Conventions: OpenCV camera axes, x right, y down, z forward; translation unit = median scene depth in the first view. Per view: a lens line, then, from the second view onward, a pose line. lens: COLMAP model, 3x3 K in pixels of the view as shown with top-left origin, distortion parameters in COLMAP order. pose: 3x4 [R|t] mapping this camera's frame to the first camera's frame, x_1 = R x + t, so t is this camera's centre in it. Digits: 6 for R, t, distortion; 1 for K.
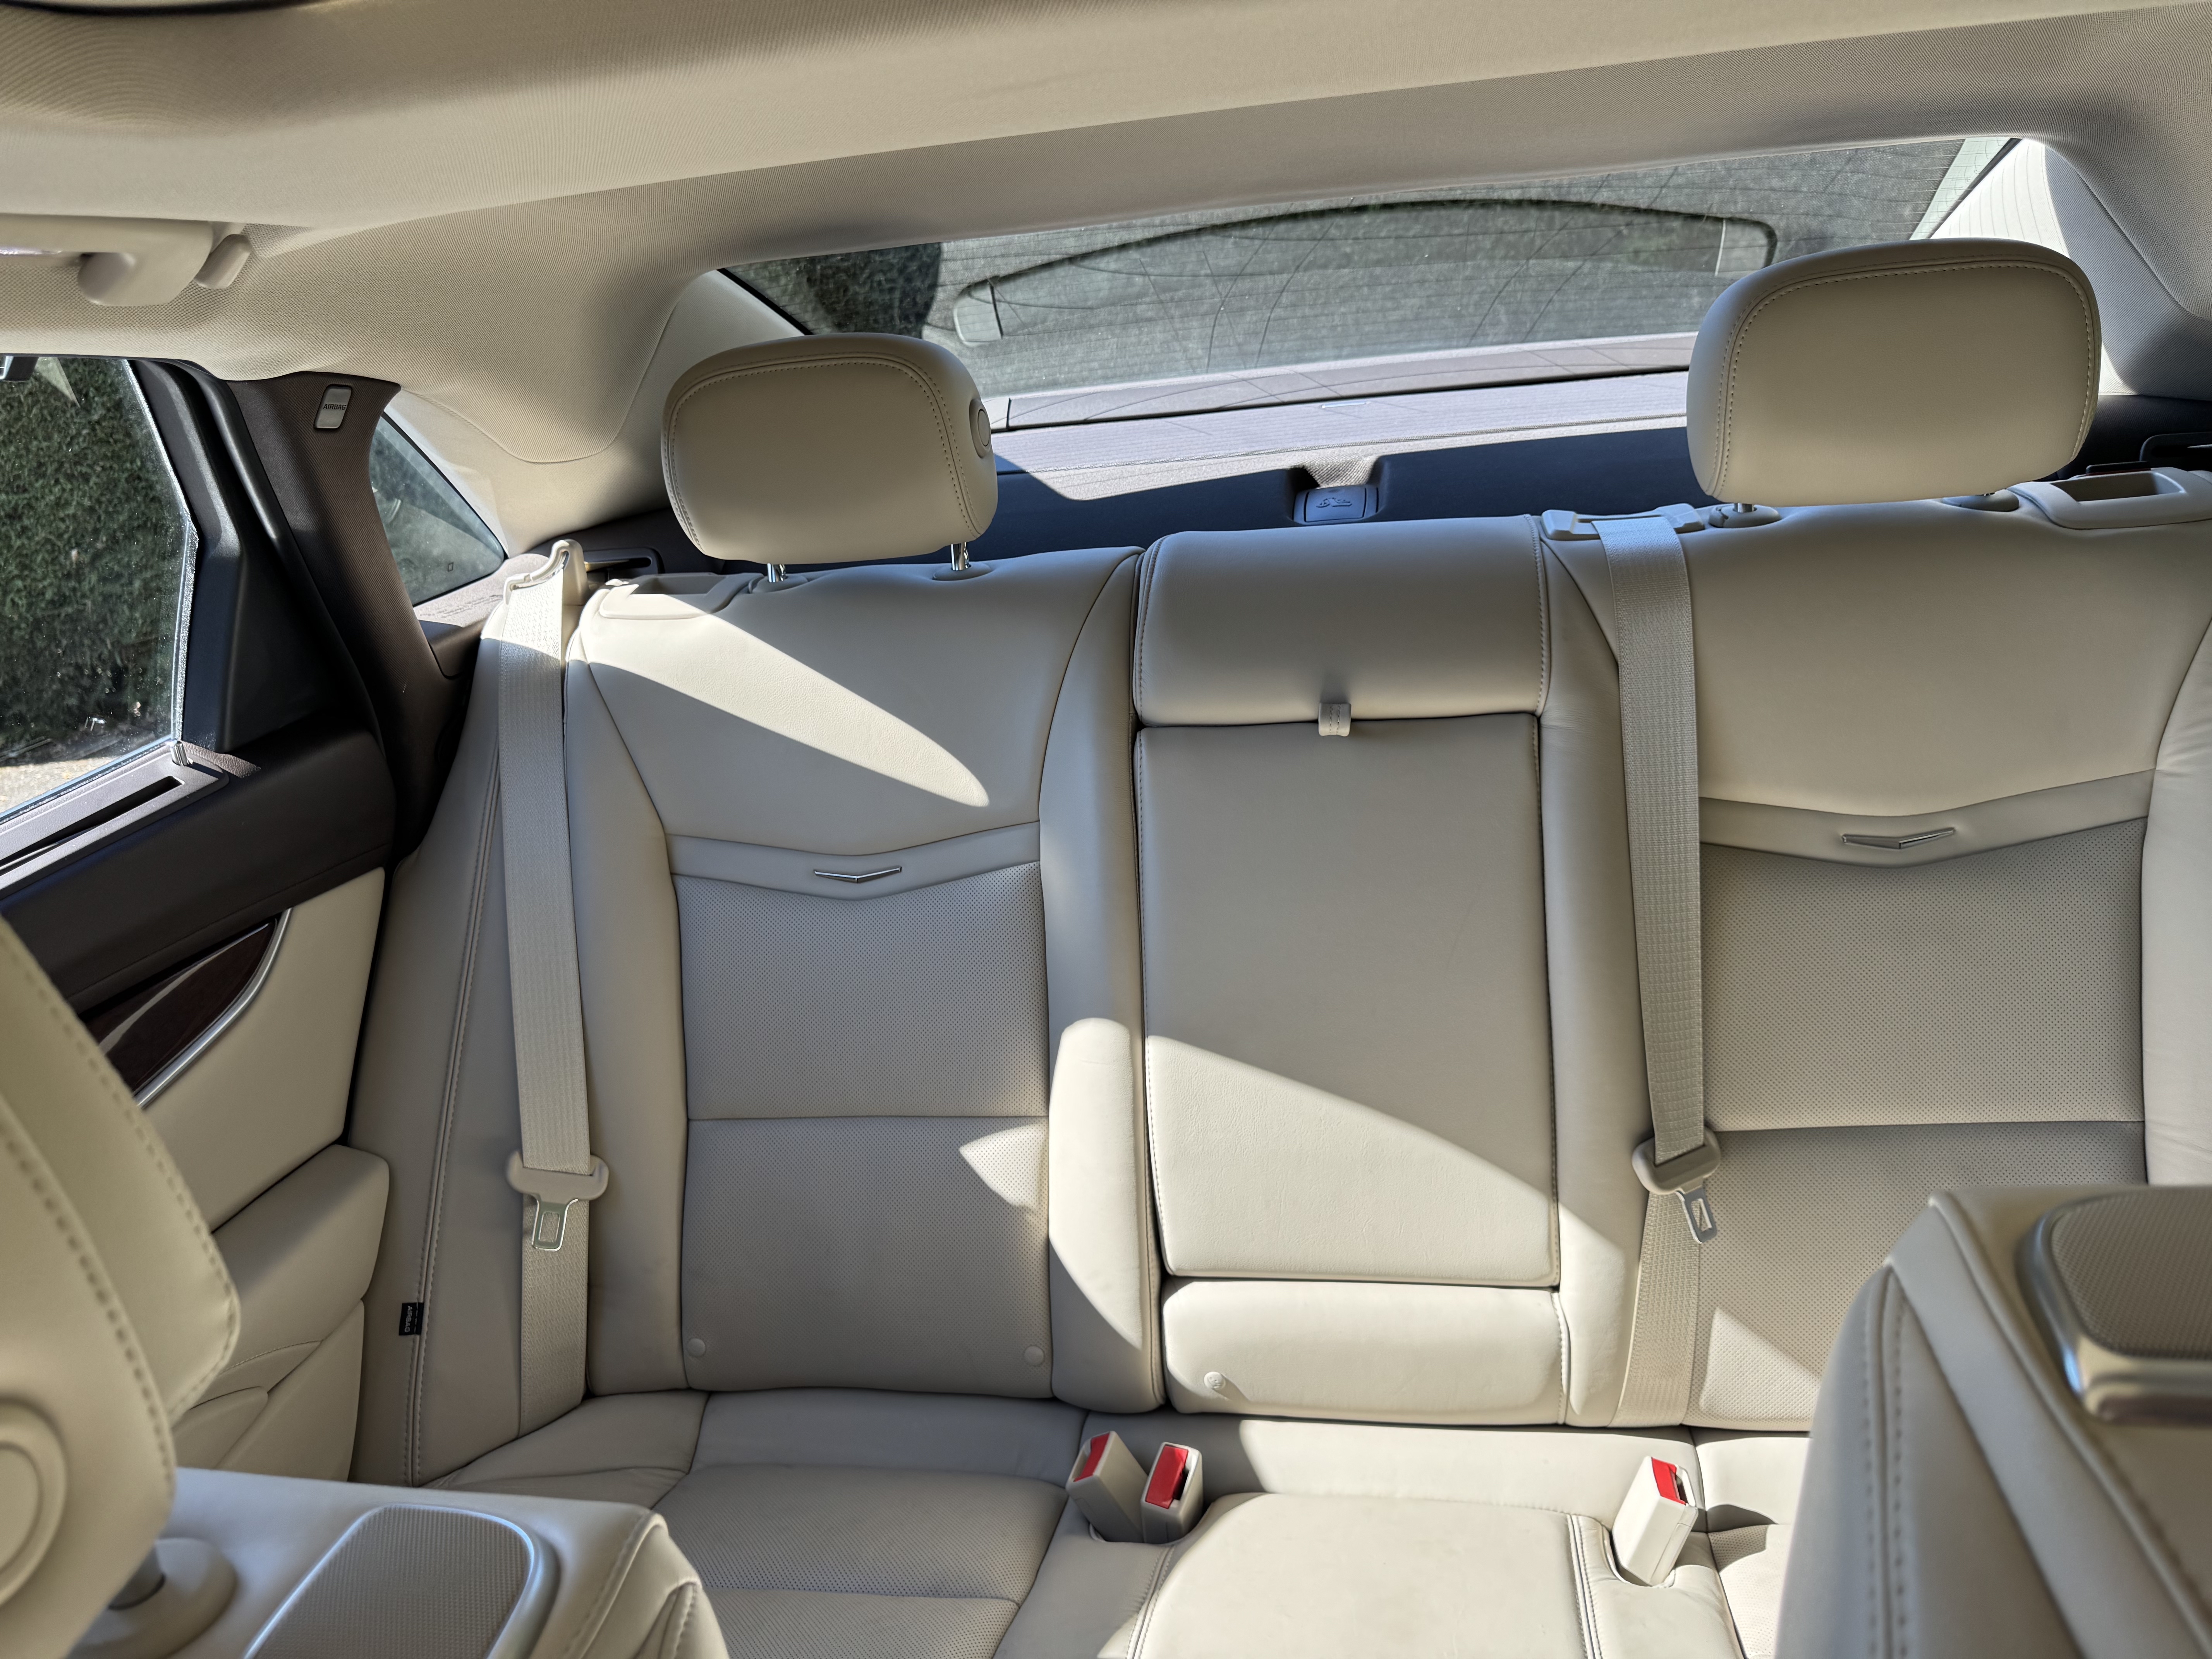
lens RADIAL K [[1550.2, 0, 1107.7], [0, 1550.2, 811.1], [0, 0, 1]] dist [0.079349, -0.122926]
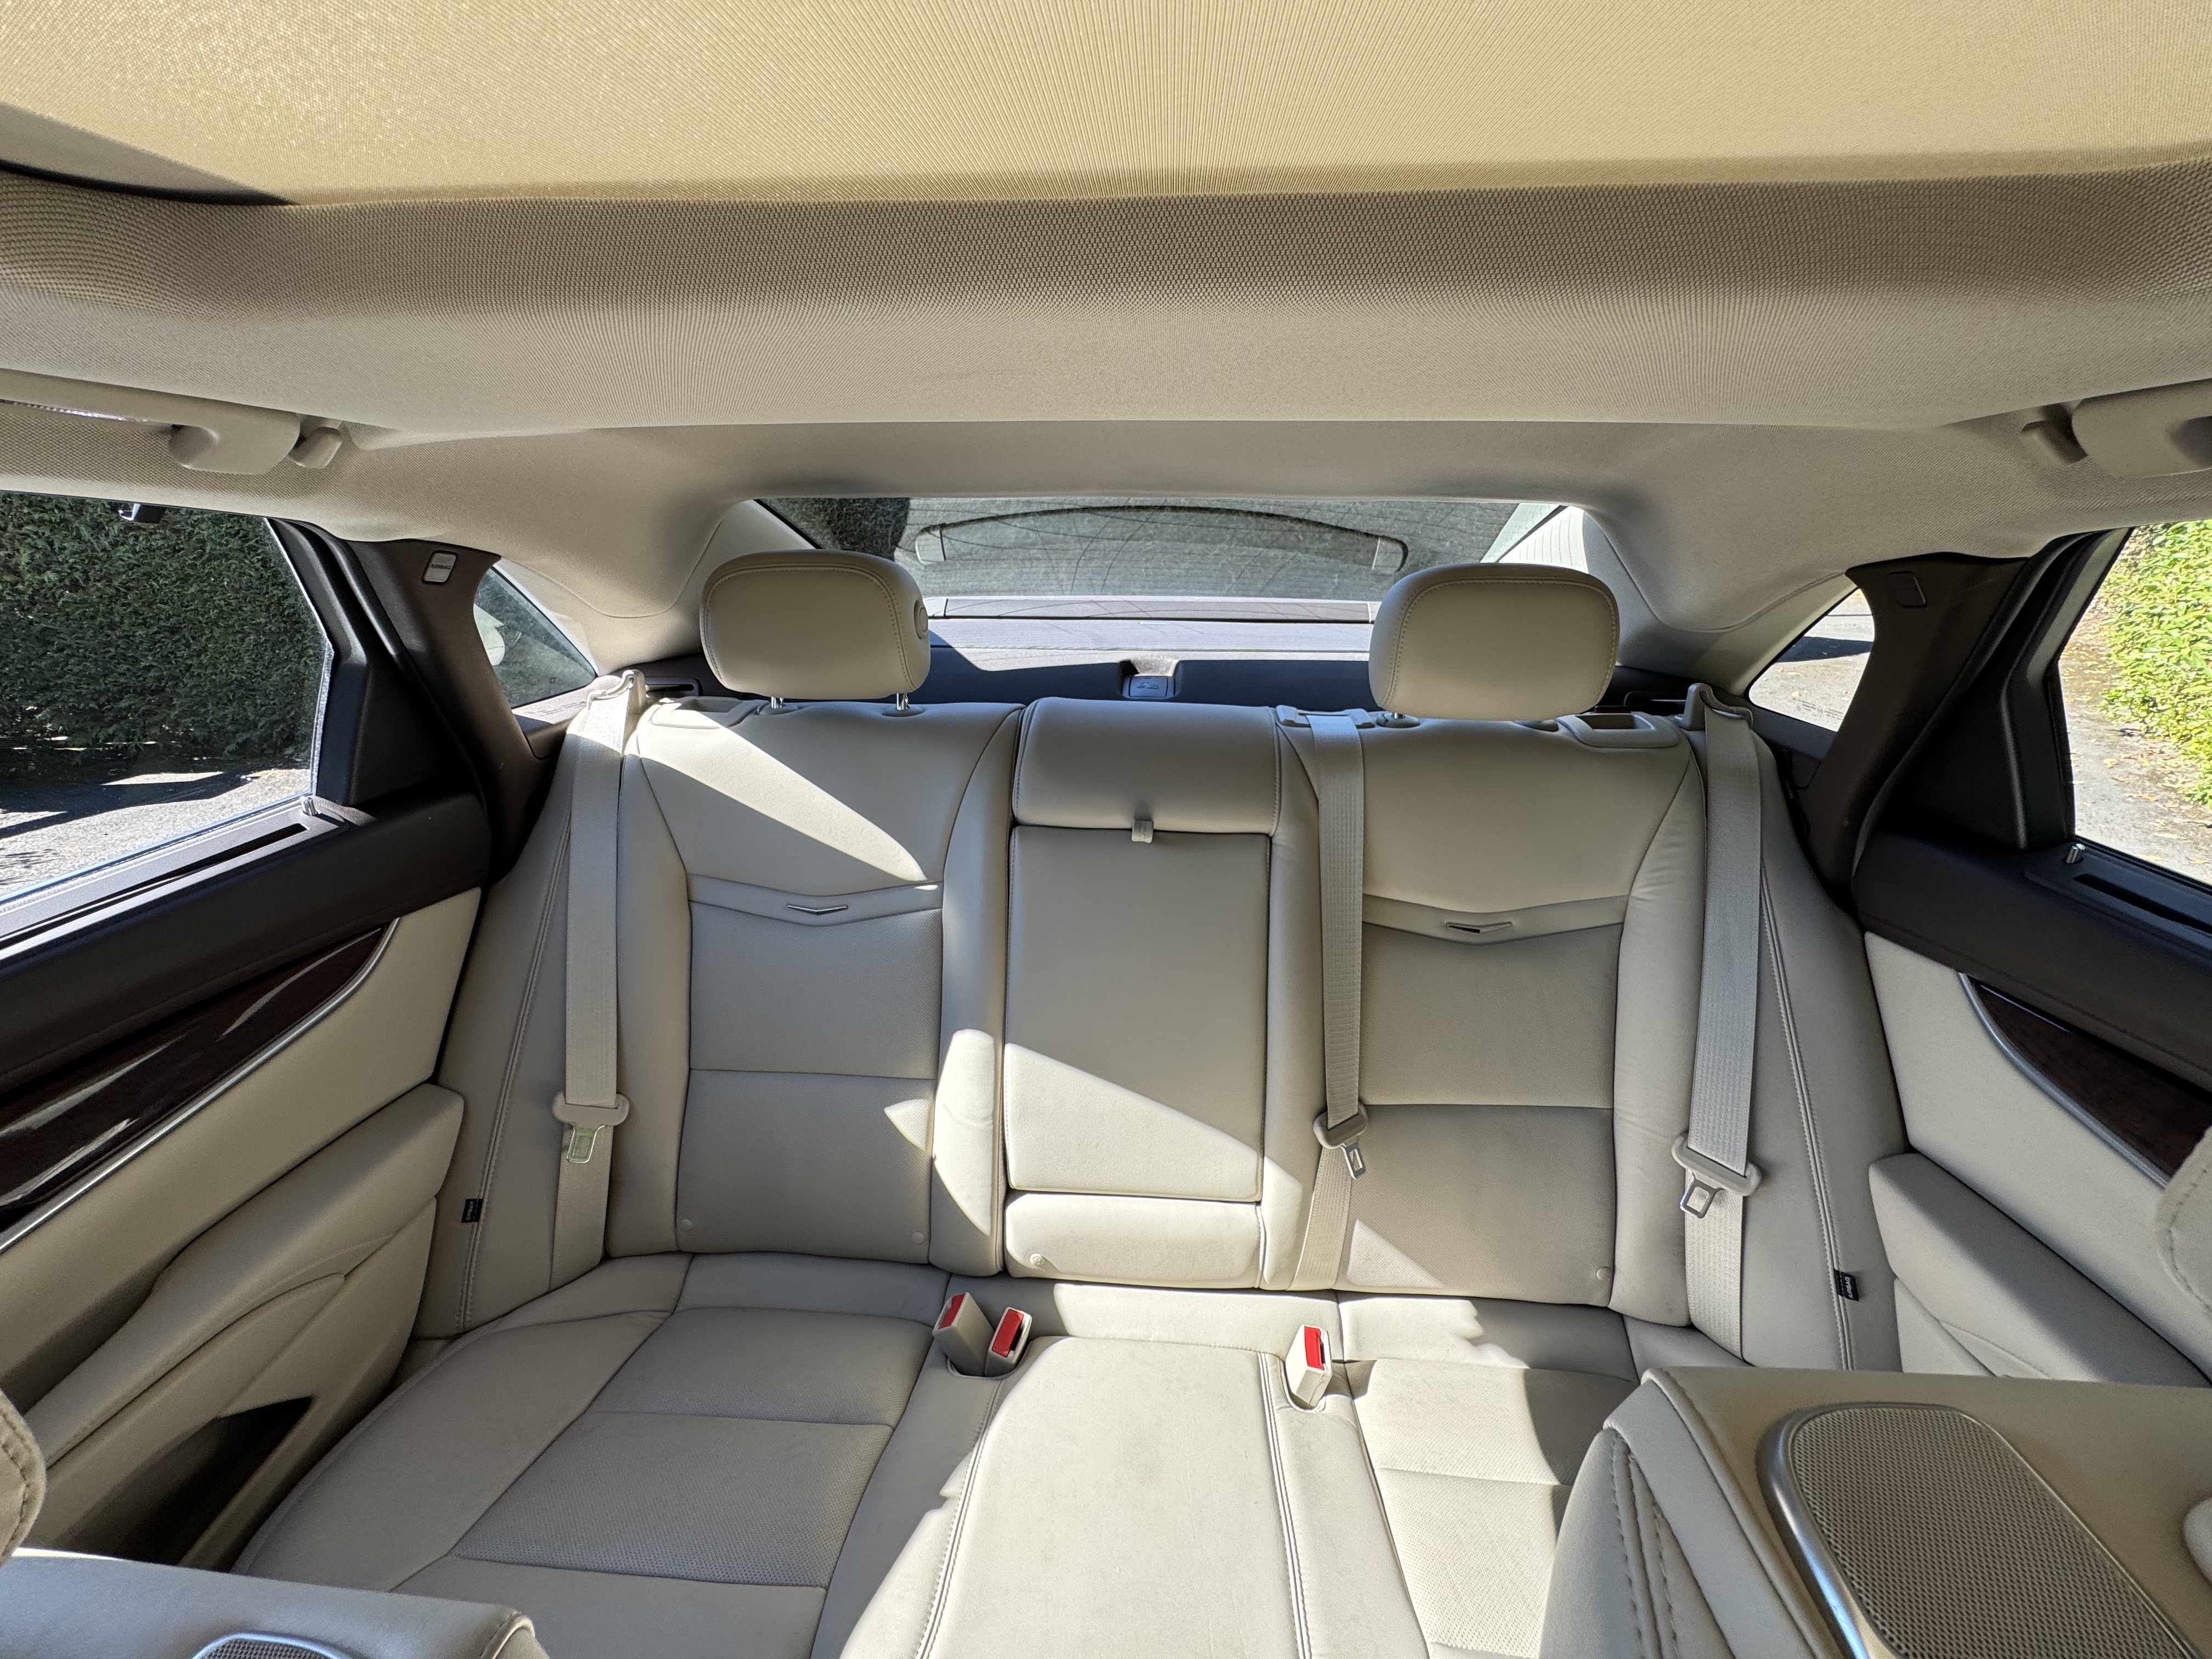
lens RADIAL K [[881.1, 0, 1109.0], [0, 881.1, 827.1], [0, 0, 1]] dist [0.009844, -0.011602]
pose [[0.989679, 0.062861, 0.128778, 0.000632], [-0.061430, 0.997998, -0.015059, -0.045716], [-0.129466, 0.006993, 0.991559, 0.134932]]
